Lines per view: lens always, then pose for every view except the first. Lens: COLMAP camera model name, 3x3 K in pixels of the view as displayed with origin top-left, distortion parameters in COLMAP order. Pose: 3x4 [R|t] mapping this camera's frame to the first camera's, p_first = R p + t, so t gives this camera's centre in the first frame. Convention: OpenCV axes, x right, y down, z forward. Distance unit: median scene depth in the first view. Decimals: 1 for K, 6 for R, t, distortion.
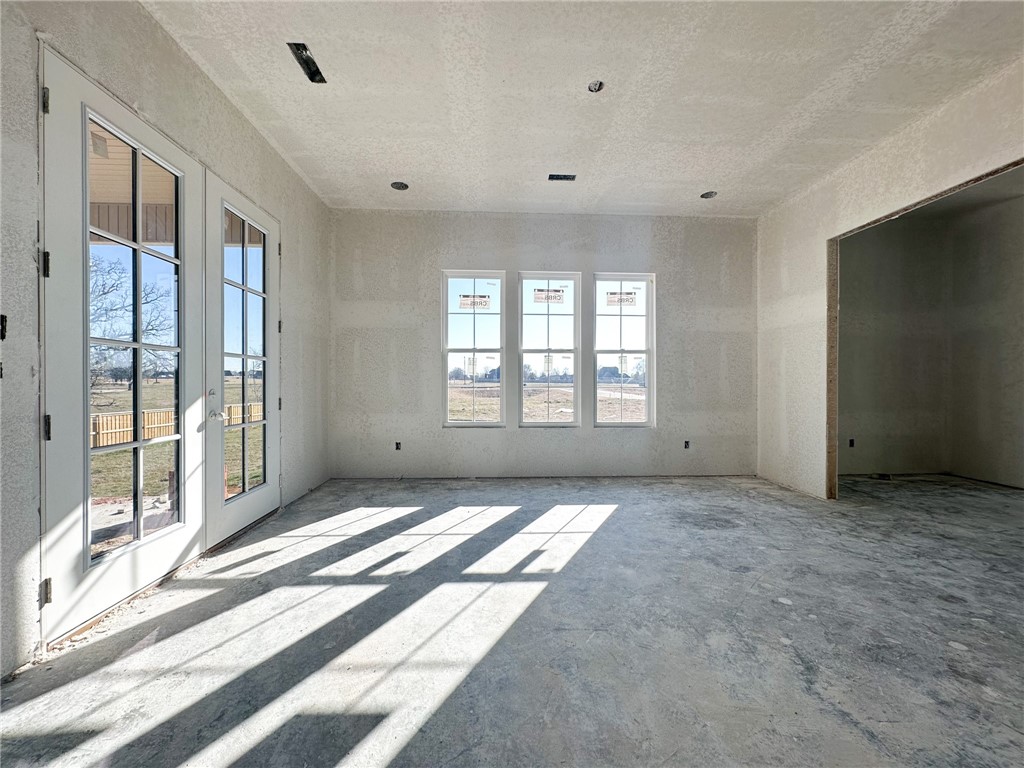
lens RADIAL K [[401.8, 0, 477.0], [0, 401.8, 382.7], [0, 0, 1]] dist [-0.000747, 0.000096]
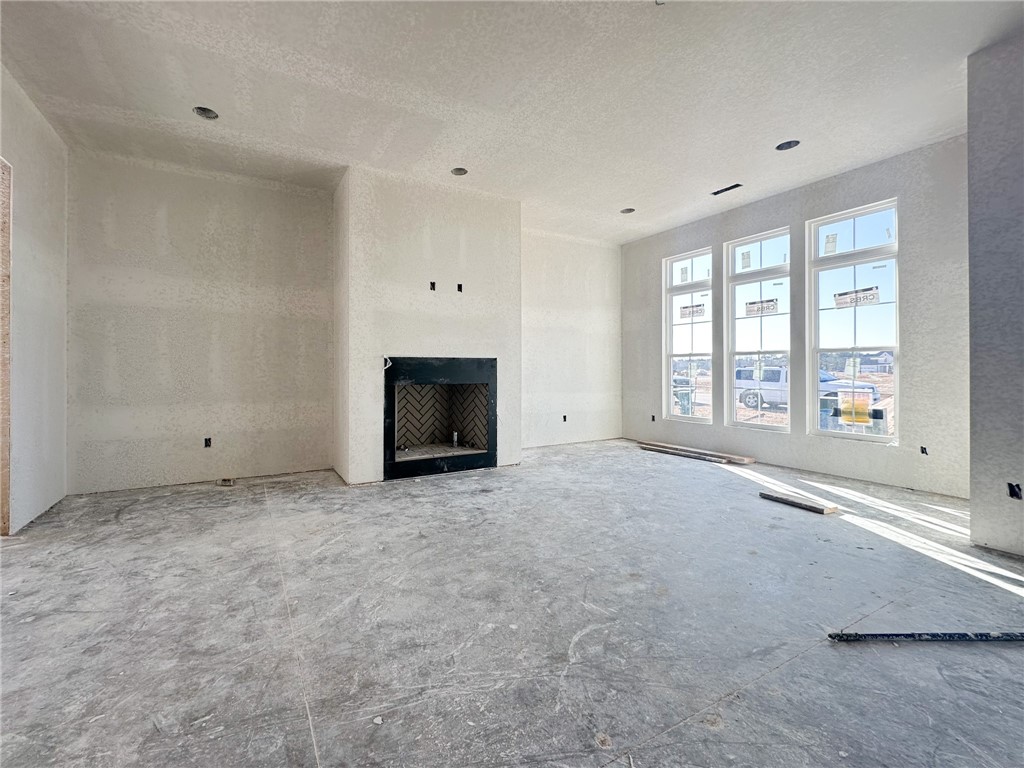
lens RADIAL K [[411.3, 0, 446.7], [0, 411.3, 365.3], [0, 0, 1]] dist [-0.001302, 0.000180]
pose [[0.920366, 0.002614, 0.391050, 1.048102], [0.001986, 0.999934, -0.011357, 0.002844], [-0.391053, 0.011229, 0.920300, 0.037368]]
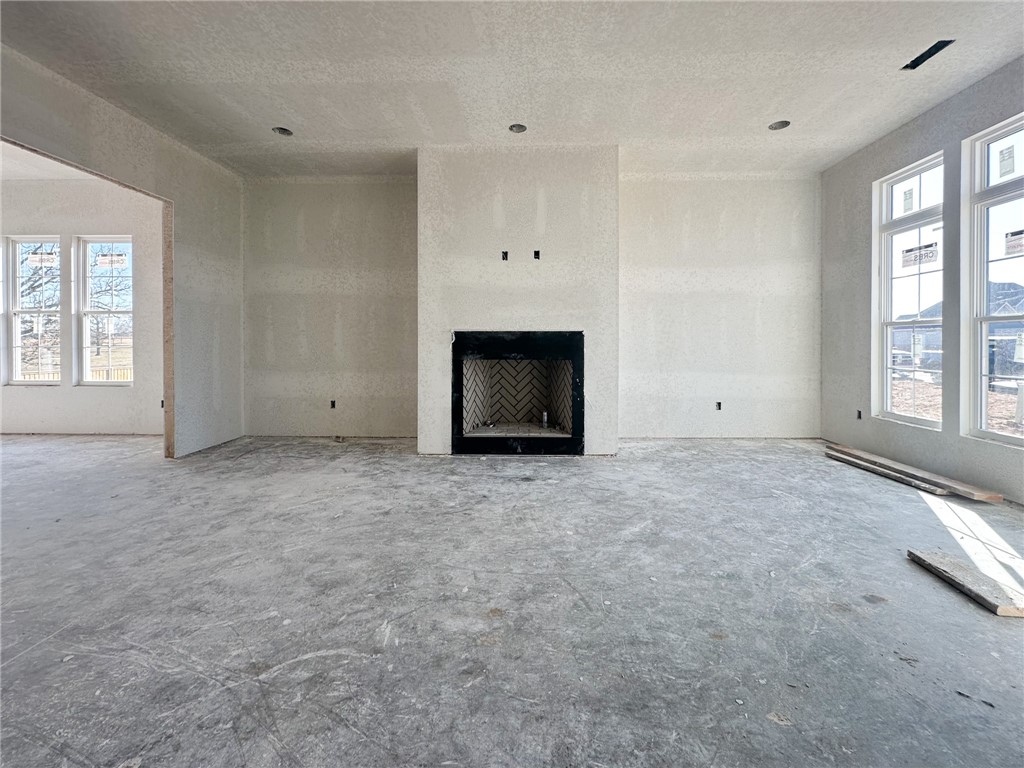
lens RADIAL K [[413.5, 0, 528.4], [0, 413.5, 342.6], [0, 0, 1]] dist [-0.001746, 0.000217]
pose [[0.997574, 0.000607, -0.069616, 1.472936], [-0.000685, 0.999999, -0.001106, 0.000083], [0.069616, 0.001151, 0.997573, 0.025515]]
